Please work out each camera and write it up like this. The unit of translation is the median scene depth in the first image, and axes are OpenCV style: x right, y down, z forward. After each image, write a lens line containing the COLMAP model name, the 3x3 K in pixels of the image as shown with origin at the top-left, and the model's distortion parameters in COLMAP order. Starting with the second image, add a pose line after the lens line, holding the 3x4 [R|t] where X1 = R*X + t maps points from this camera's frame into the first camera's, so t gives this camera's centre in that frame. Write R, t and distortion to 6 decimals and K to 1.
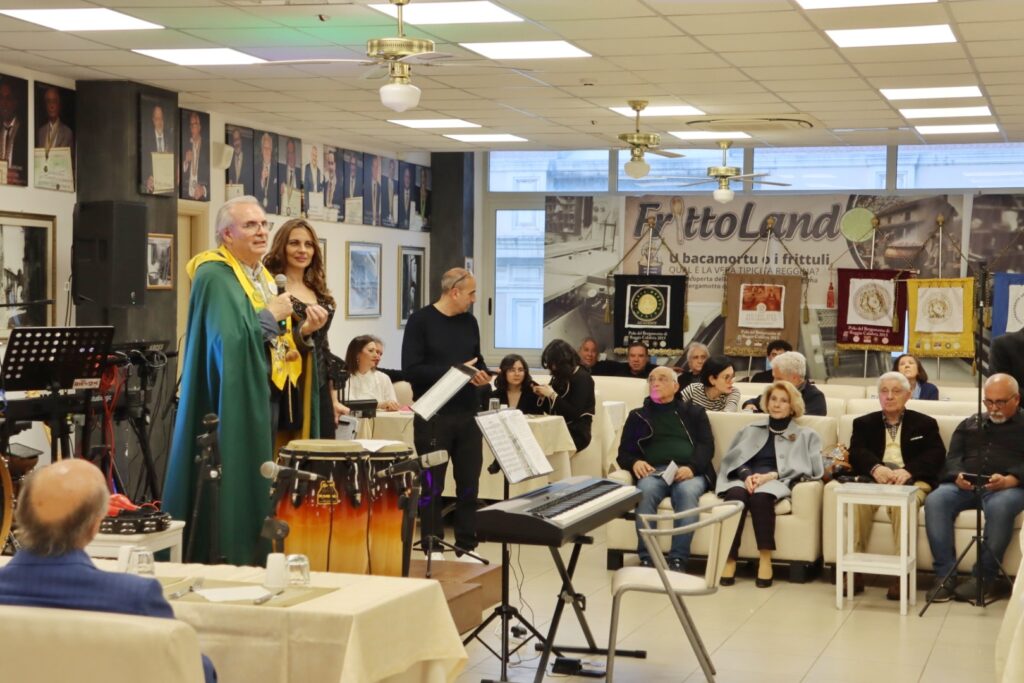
lens RADIAL K [[1768.3, 0, 514.6], [0, 1768.3, 348.1], [0, 0, 1]] dist [0.204487, 0.000000]
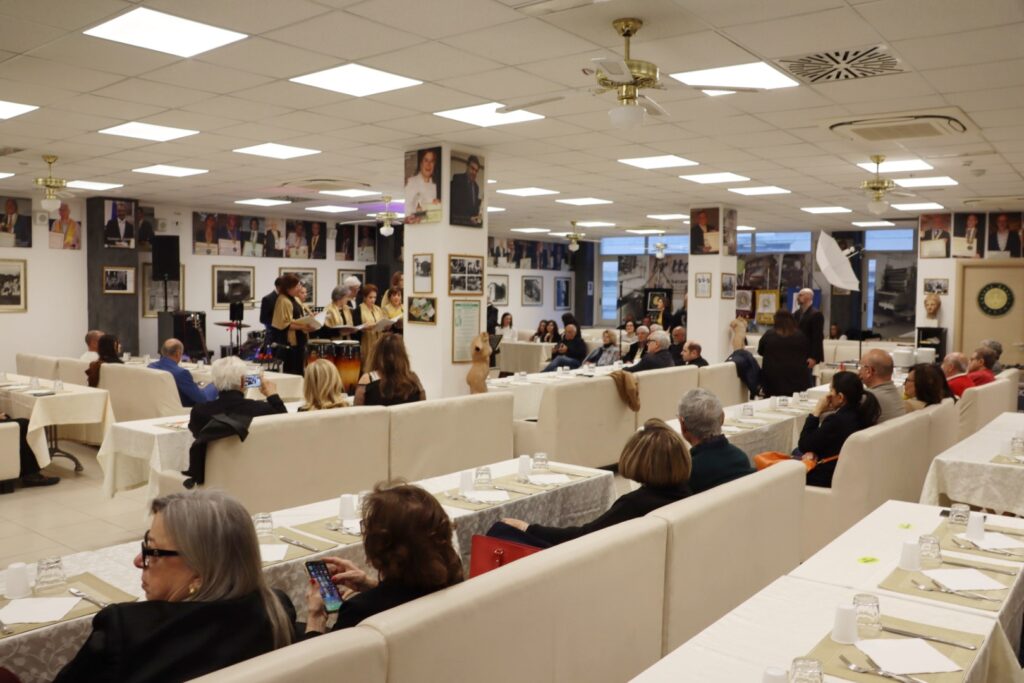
lens RADIAL K [[859.3, 0, 521.0], [0, 859.3, 342.1], [0, 0, 1]] dist [-0.149586, 0.124947]
pose [[0.937085, 0.016130, -0.348728, 0.396954], [-0.008877, 0.999710, 0.022386, 0.008961], [0.348988, -0.017882, 0.936957, -0.187189]]
